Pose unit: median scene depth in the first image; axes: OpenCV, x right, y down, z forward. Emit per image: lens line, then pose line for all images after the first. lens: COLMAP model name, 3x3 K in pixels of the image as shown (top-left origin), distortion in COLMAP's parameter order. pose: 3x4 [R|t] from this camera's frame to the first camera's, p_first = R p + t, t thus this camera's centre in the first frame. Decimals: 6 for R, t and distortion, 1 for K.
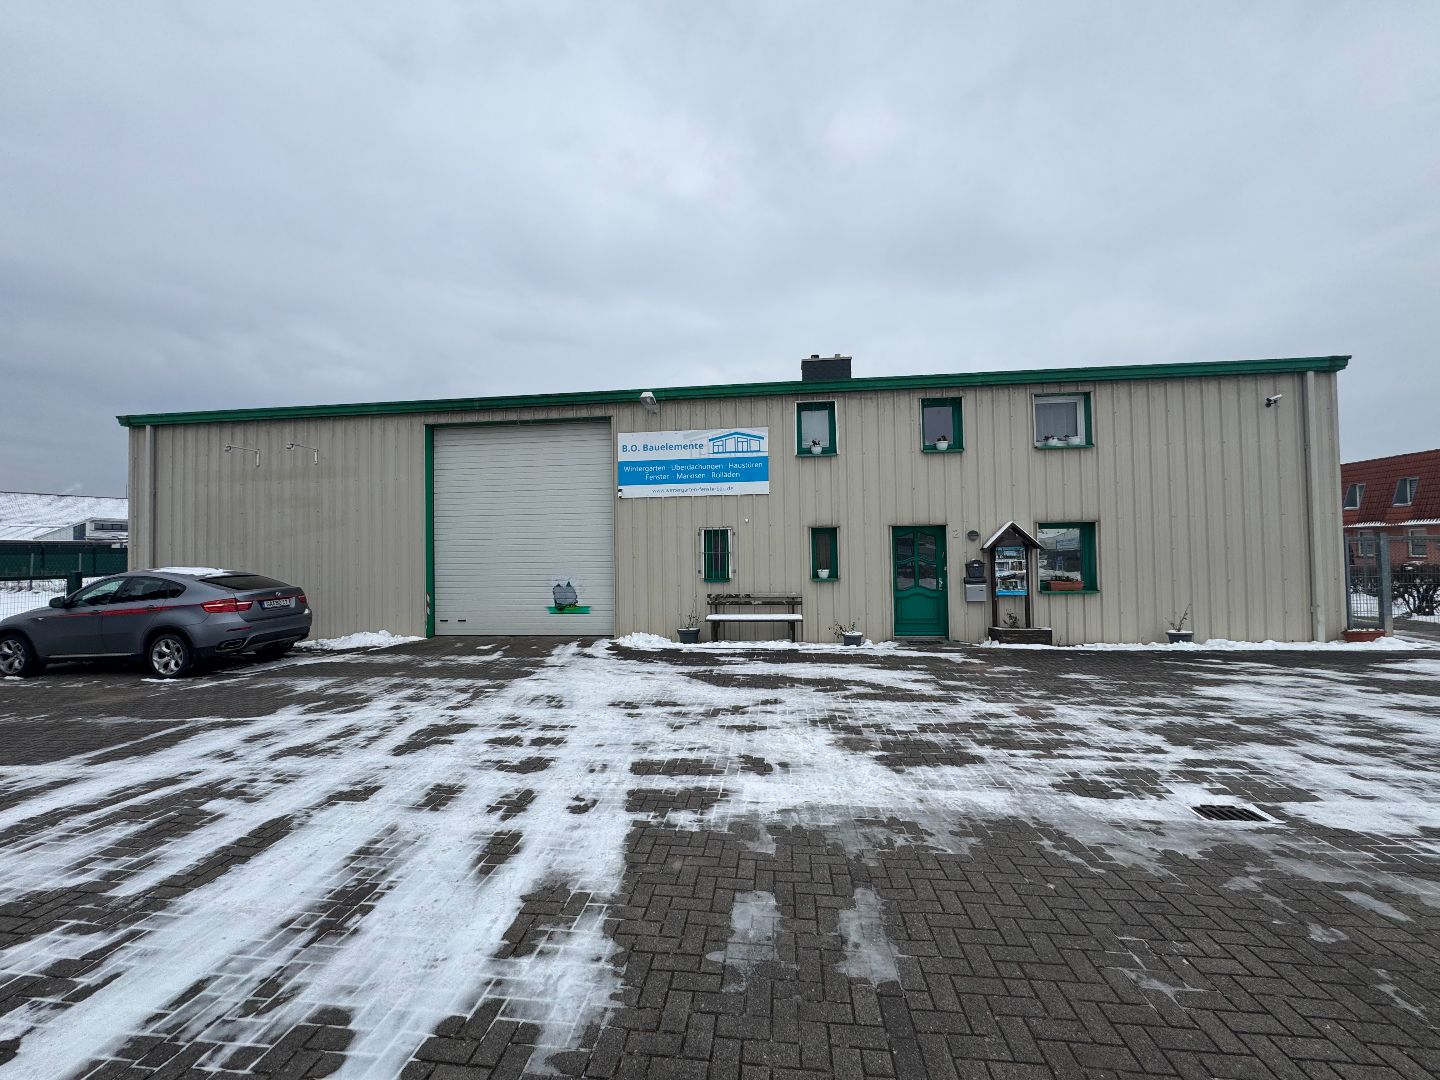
lens RADIAL K [[599.9, 0, 720.4], [0, 599.9, 531.8], [0, 0, 1]] dist [-0.002649, -0.000043]
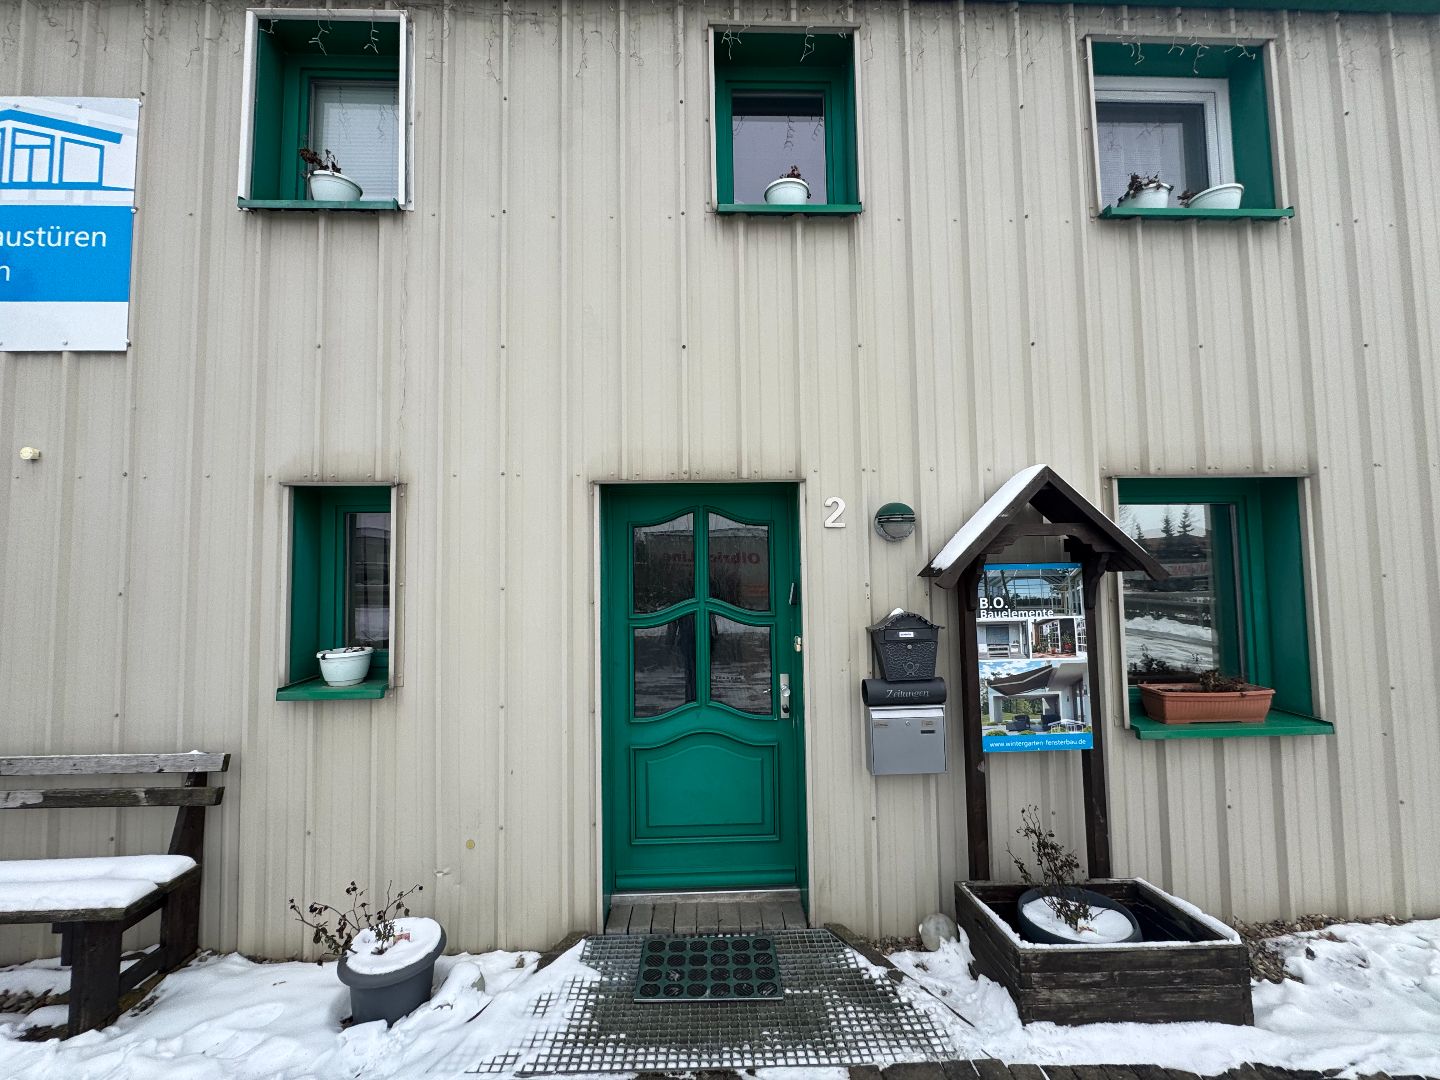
lens RADIAL K [[577.8, 0, 719.8], [0, 577.8, 533.5], [0, 0, 1]] dist [-0.002359, 0.000038]
pose [[0.988732, 0.011493, 0.149257, 0.292226], [-0.006741, 0.999455, -0.032306, 0.019616], [-0.149547, 0.030936, 0.988271, 0.723498]]
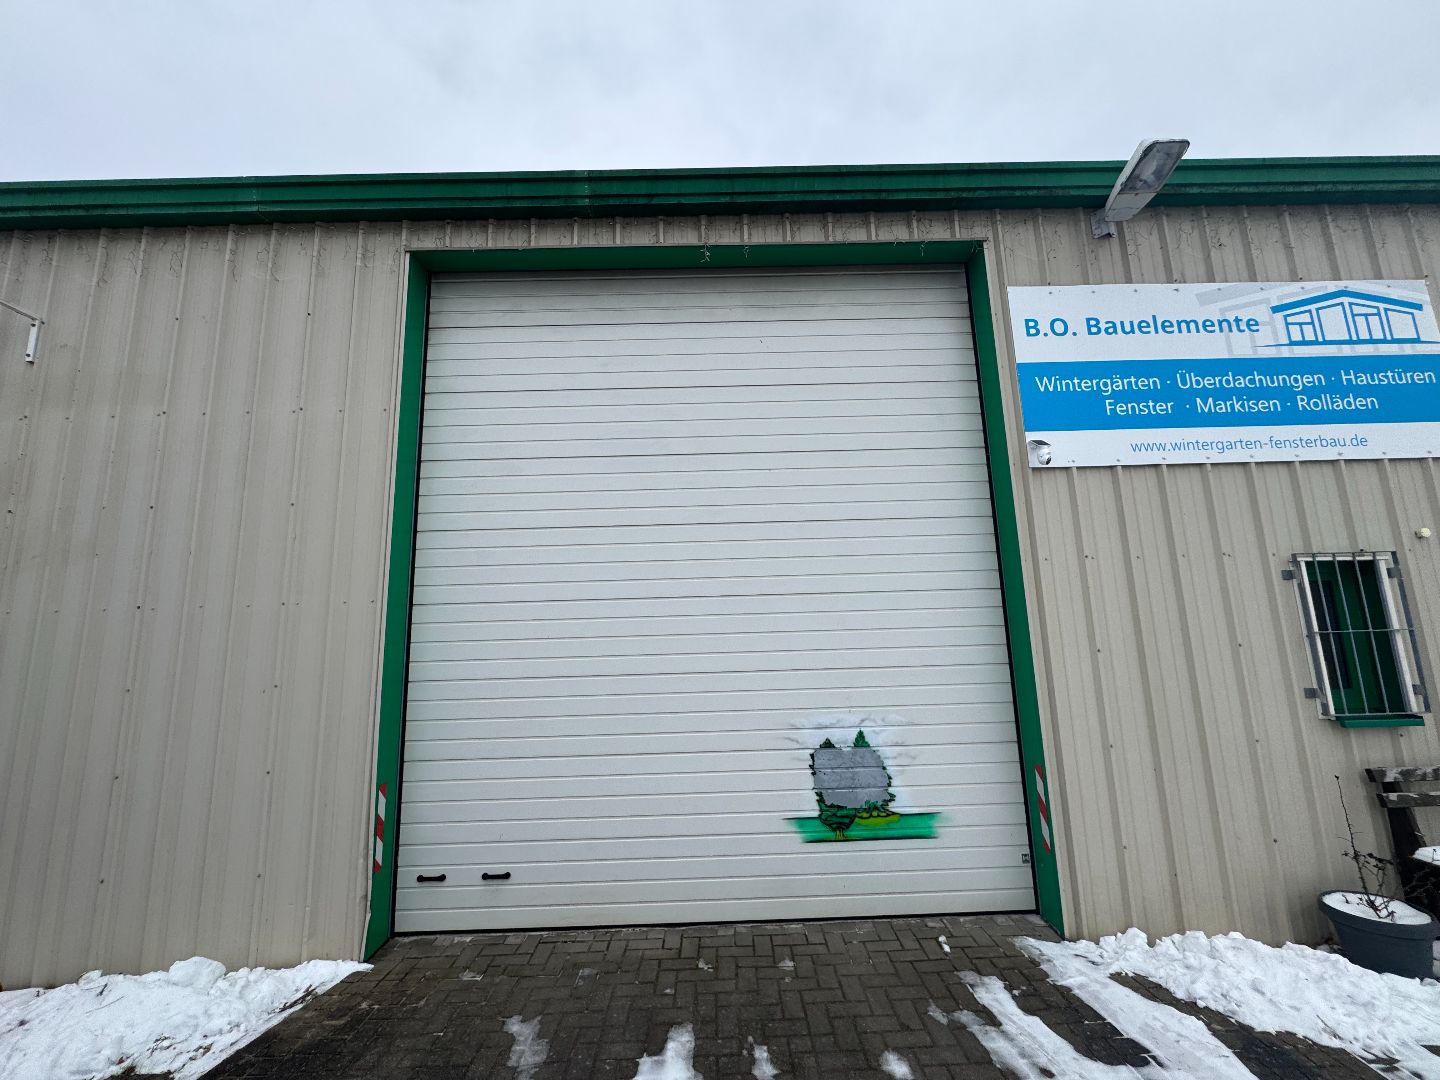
lens RADIAL K [[585.8, 0, 720.0], [0, 585.8, 540.0], [0, 0, 1]] dist [-0.001102, -0.000014]
pose [[0.991698, 0.010406, 0.128170, -0.388249], [0.008429, 0.989317, -0.145539, 0.029209], [-0.128316, 0.145411, 0.981015, 0.731503]]
